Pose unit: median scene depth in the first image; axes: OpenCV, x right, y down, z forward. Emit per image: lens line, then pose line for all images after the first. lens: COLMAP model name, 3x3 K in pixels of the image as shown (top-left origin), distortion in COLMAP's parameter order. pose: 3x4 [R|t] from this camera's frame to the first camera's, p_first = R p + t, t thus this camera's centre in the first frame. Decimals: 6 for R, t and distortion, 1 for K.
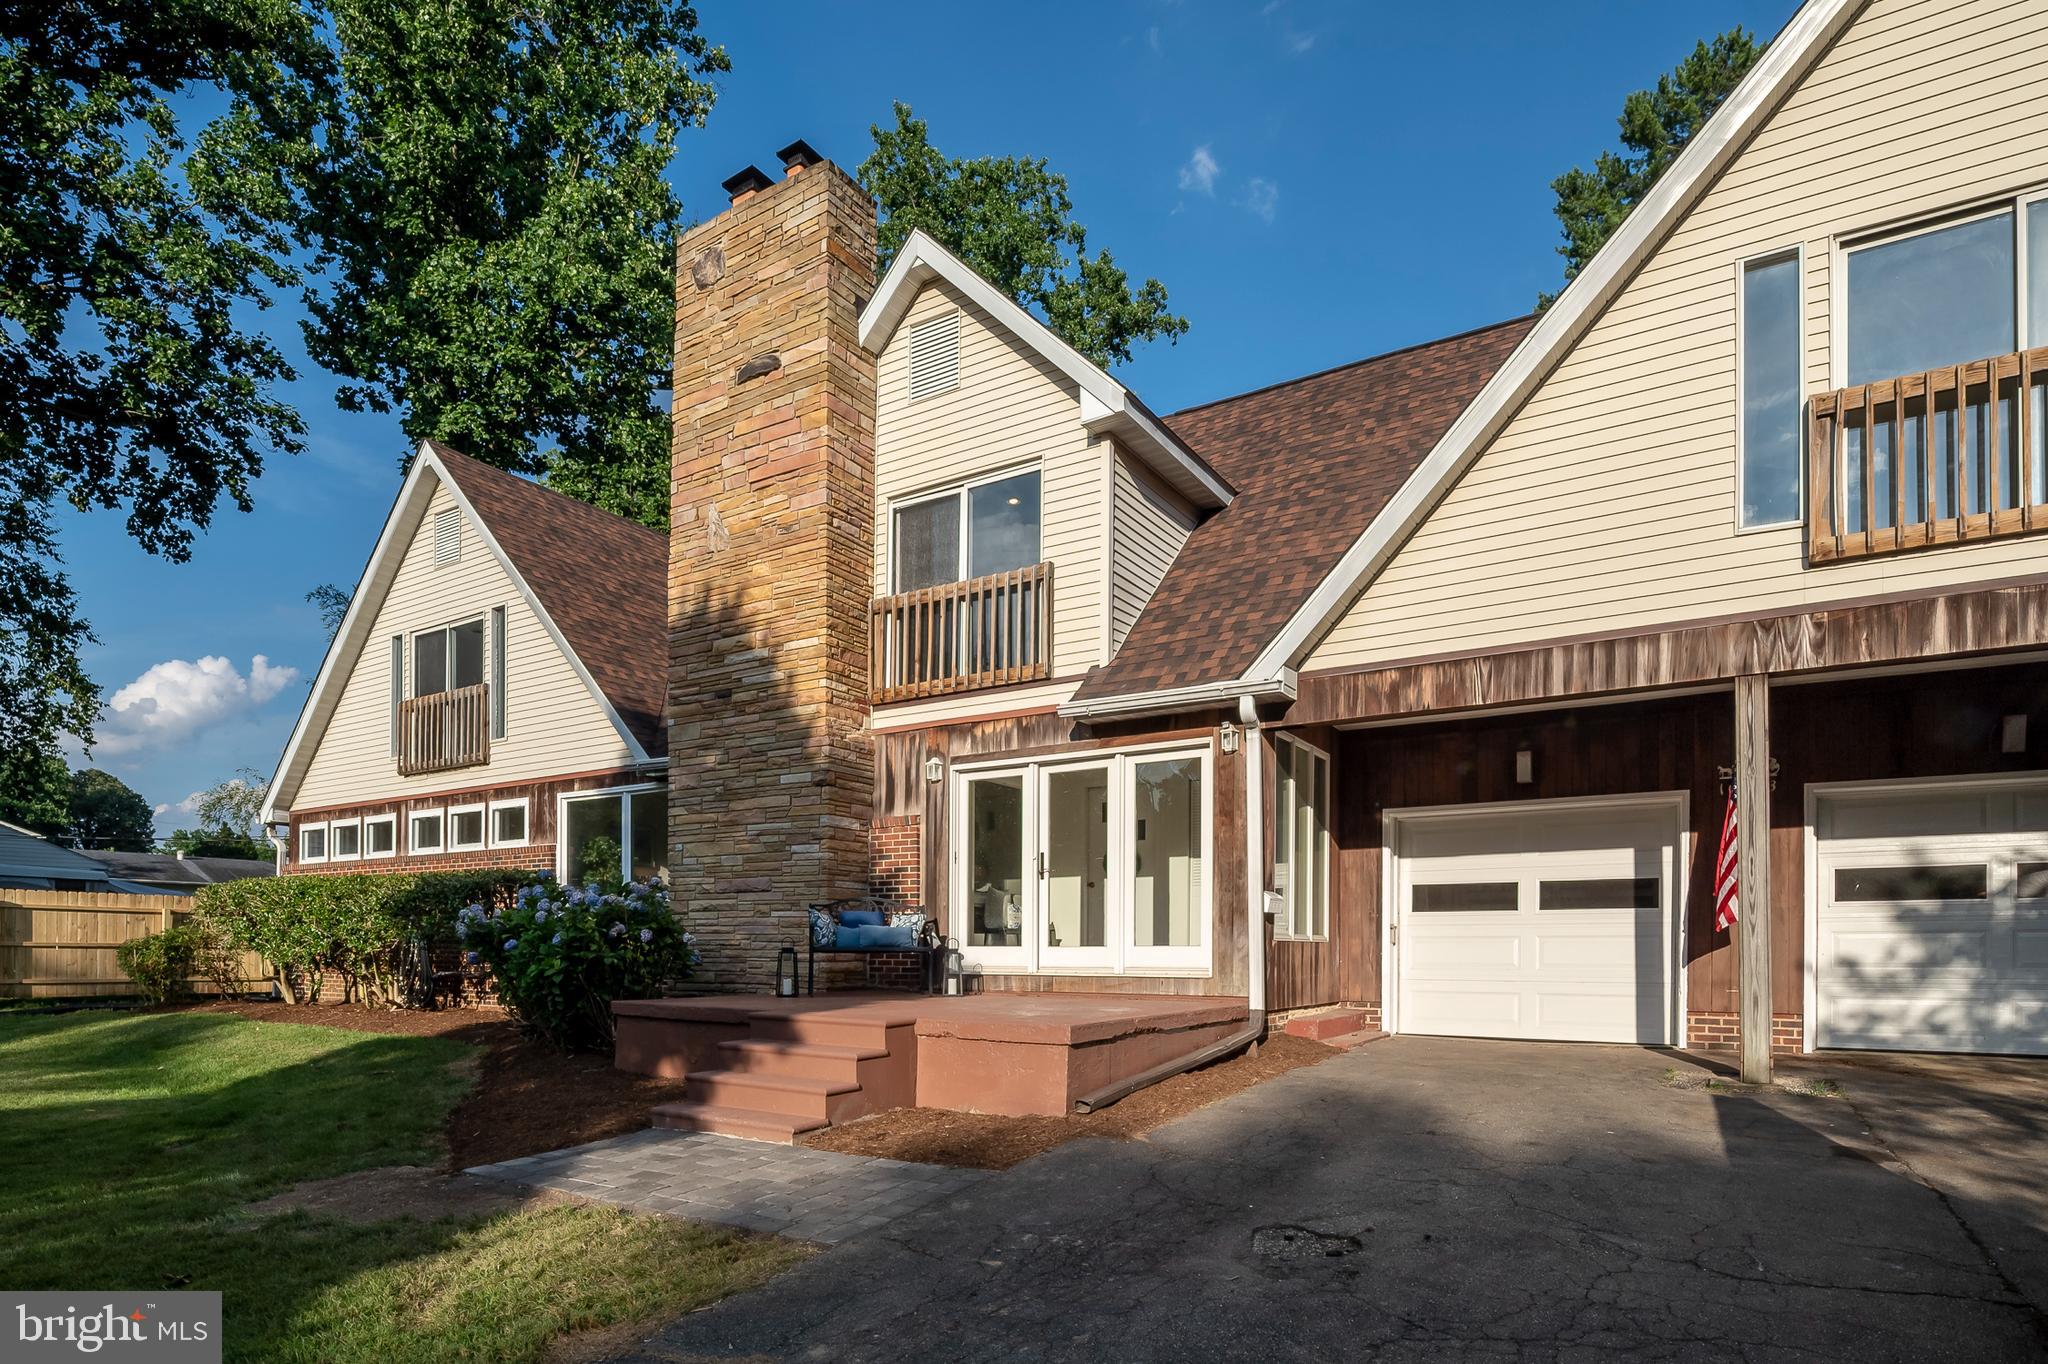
lens RADIAL K [[1108.7, 0, 1024.0], [0, 1108.7, 682.0], [0, 0, 1]] dist [-0.000419, -0.000412]
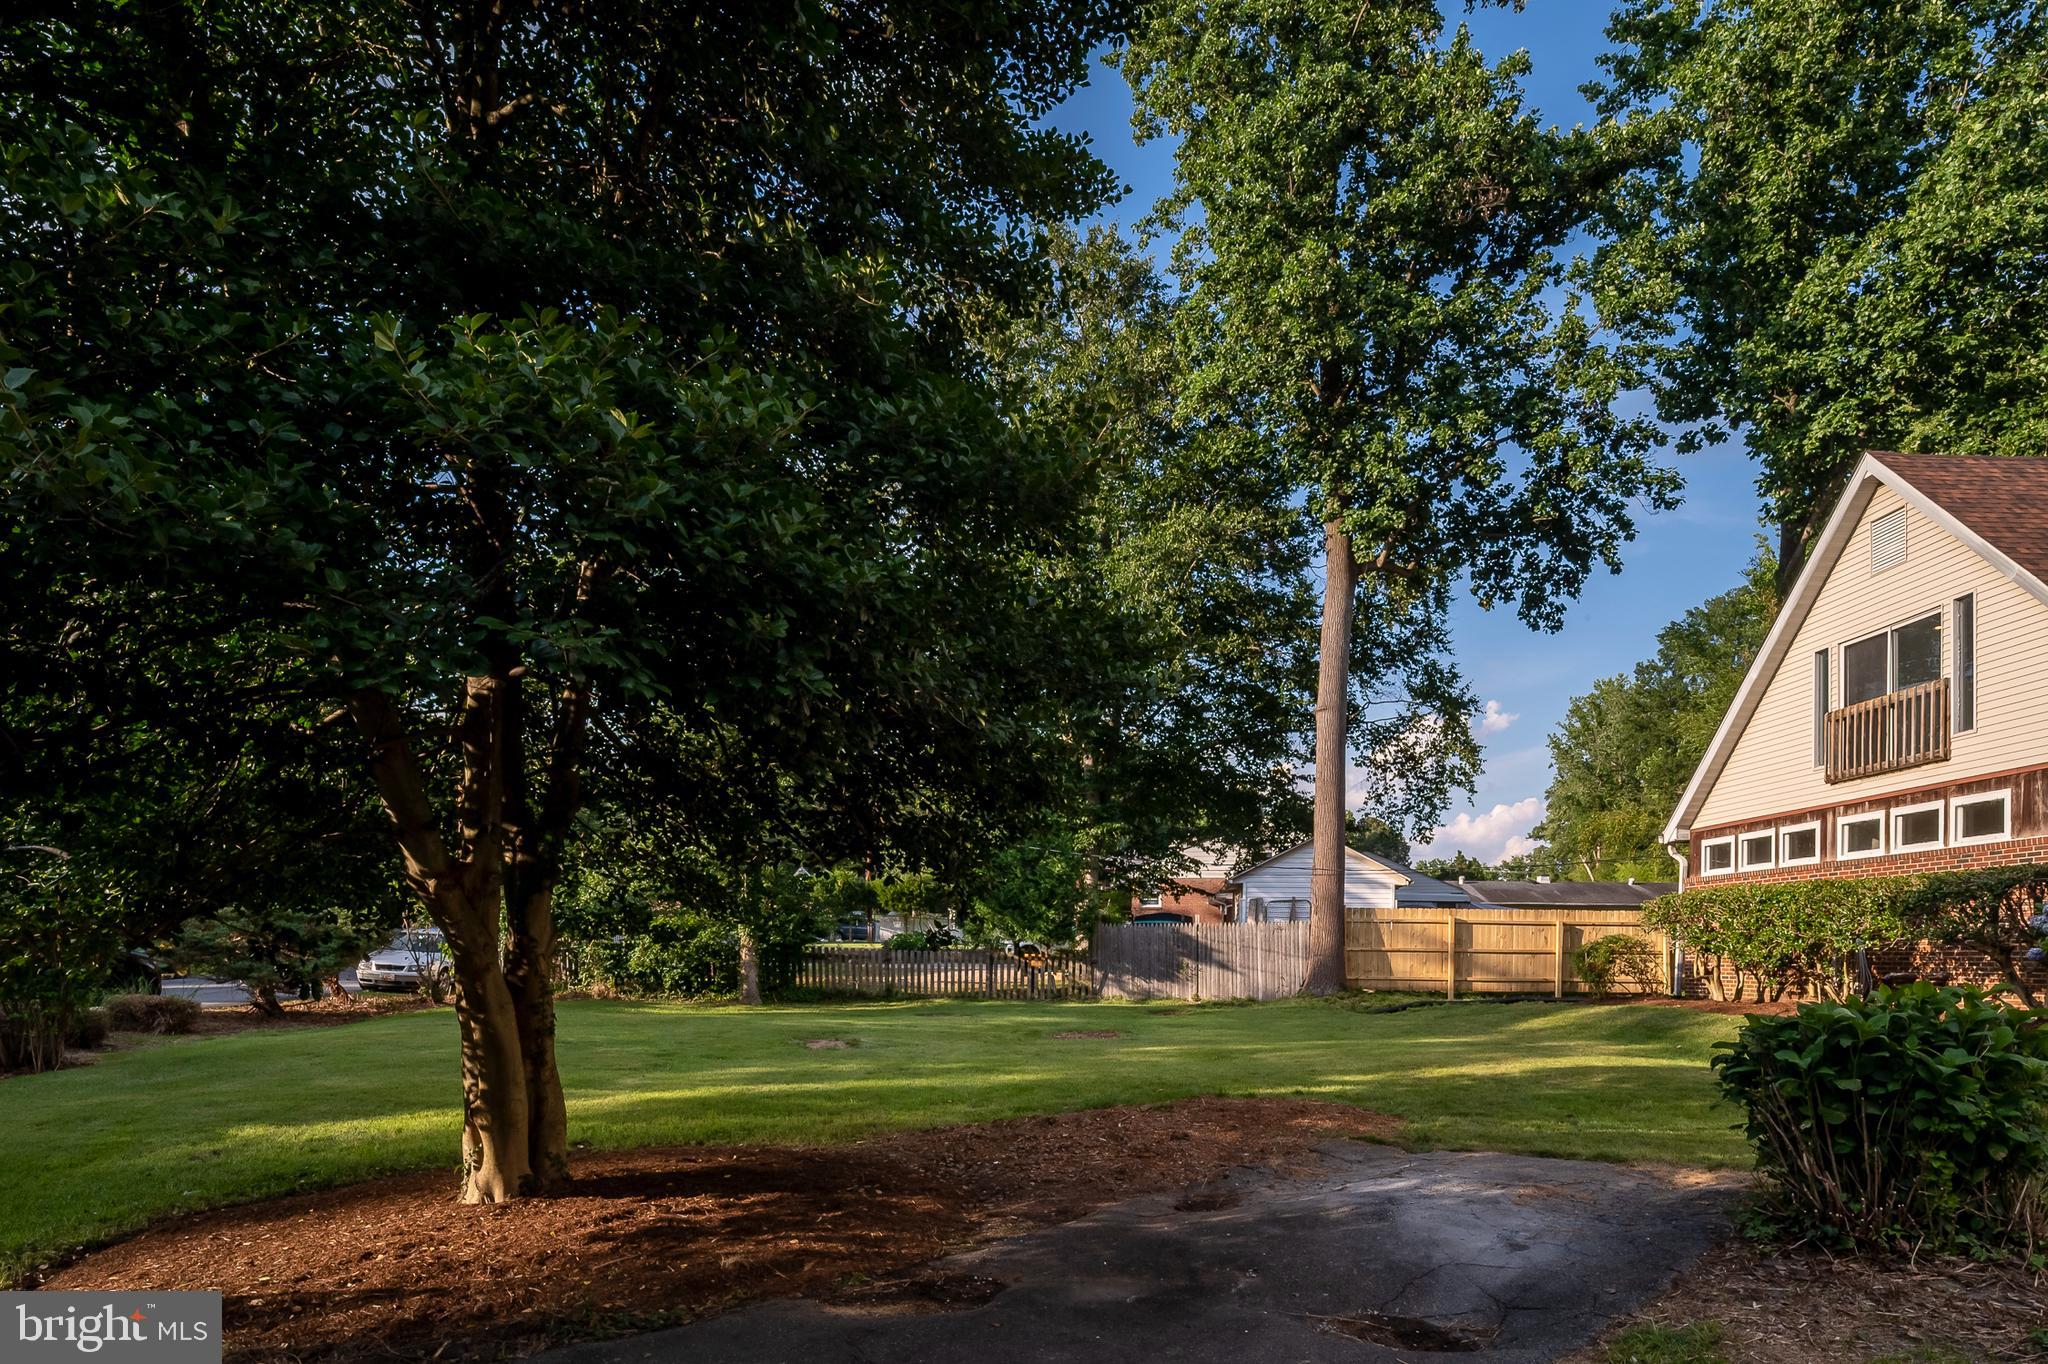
lens RADIAL K [[1121.4, 0, 1025.8], [0, 1121.4, 817.9], [0, 0, 1]] dist [0.002744, -0.014162]
pose [[0.547189, -0.103524, -0.830582, -0.111189], [0.194264, 0.980933, 0.005718, -0.034484], [0.814153, -0.164481, 0.556866, -0.183584]]
